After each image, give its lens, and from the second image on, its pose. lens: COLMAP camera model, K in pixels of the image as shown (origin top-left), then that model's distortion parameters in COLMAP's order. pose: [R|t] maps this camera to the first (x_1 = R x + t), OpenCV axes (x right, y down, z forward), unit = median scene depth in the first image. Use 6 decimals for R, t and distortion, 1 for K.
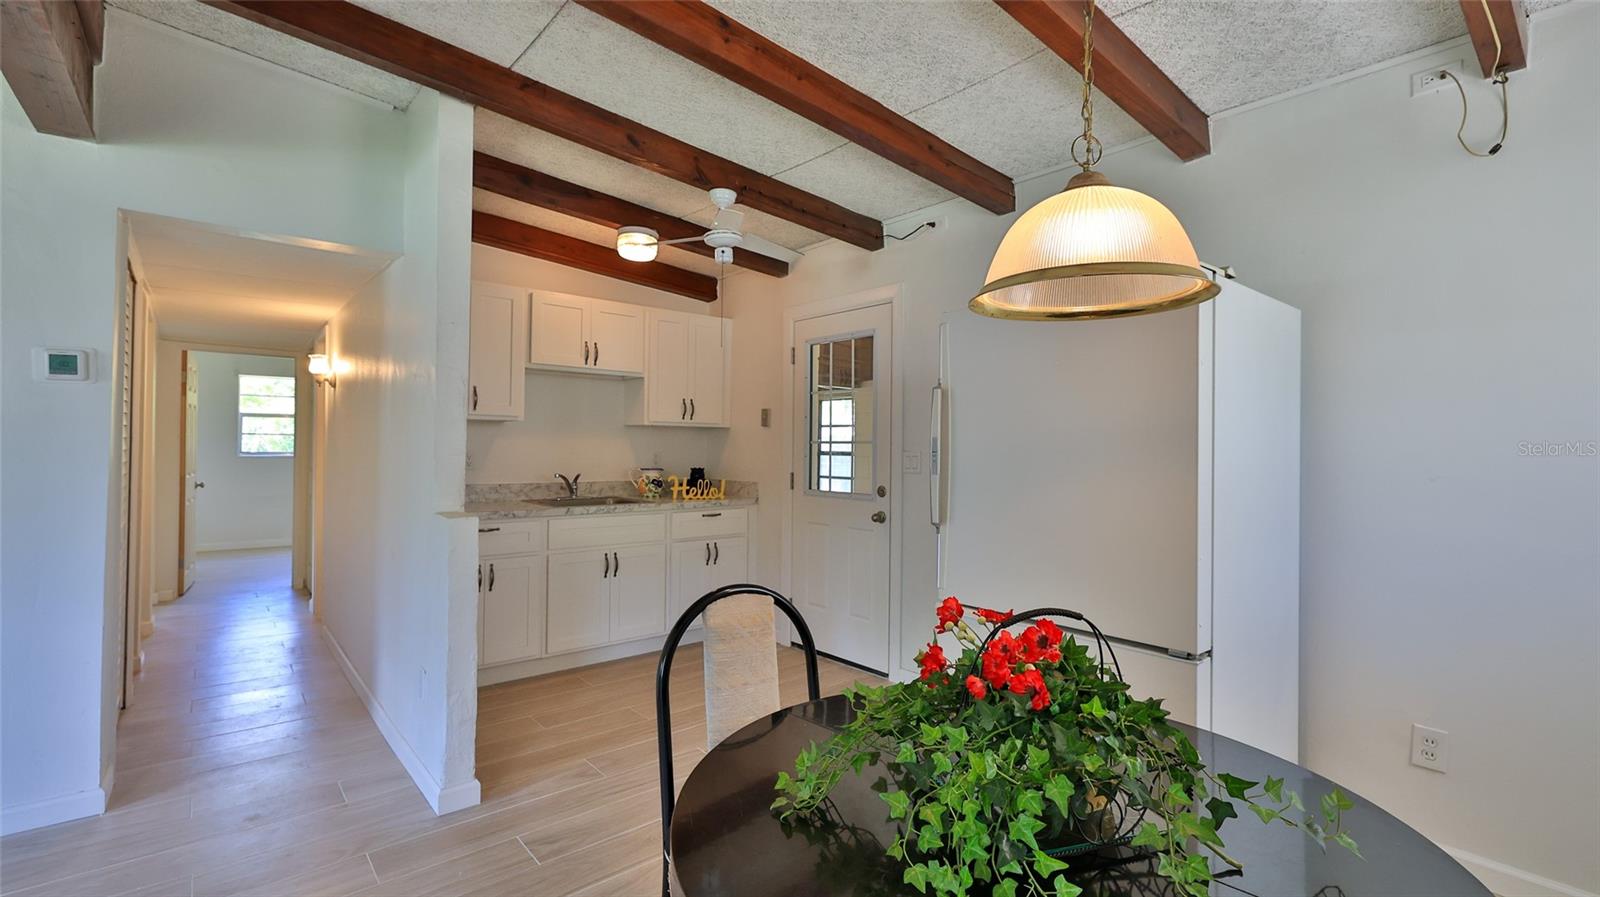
lens RADIAL K [[693.3, 0, 800.0], [0, 693.3, 448.5], [0, 0, 1]] dist [-0.001608, 0.000191]
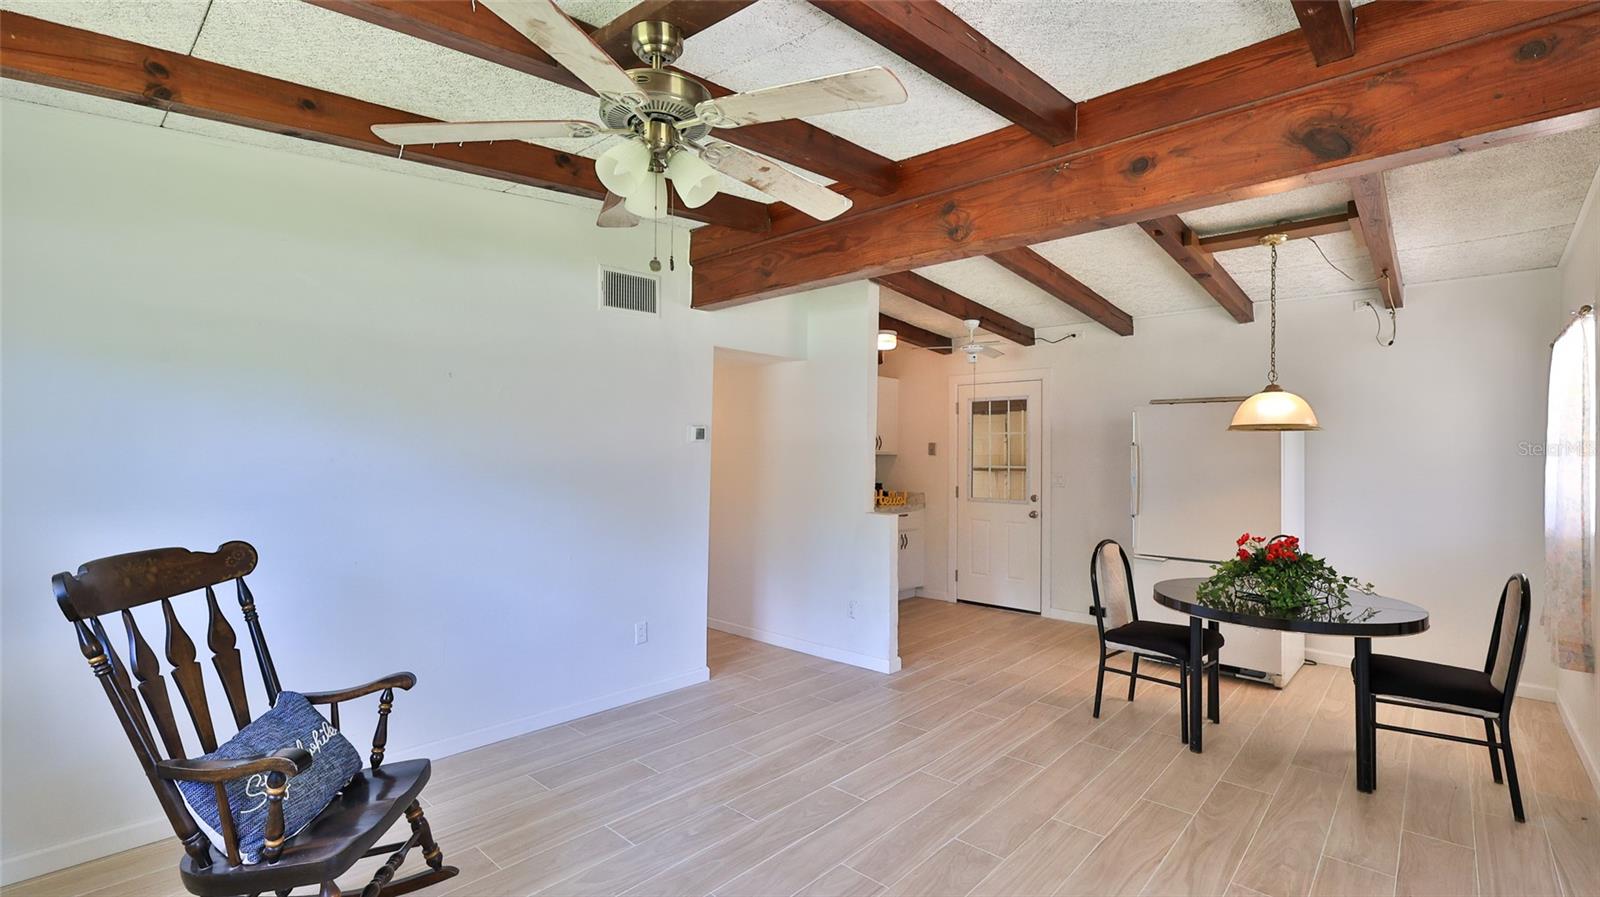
lens RADIAL K [[704.2, 0, 800.0], [0, 704.2, 448.5], [0, 0, 1]] dist [-0.000518, -0.000073]
pose [[0.991961, 0.000152, 0.126540, -0.738274], [0.000902, 0.999965, -0.008275, -0.046873], [-0.126537, 0.008322, 0.991927, -0.634363]]
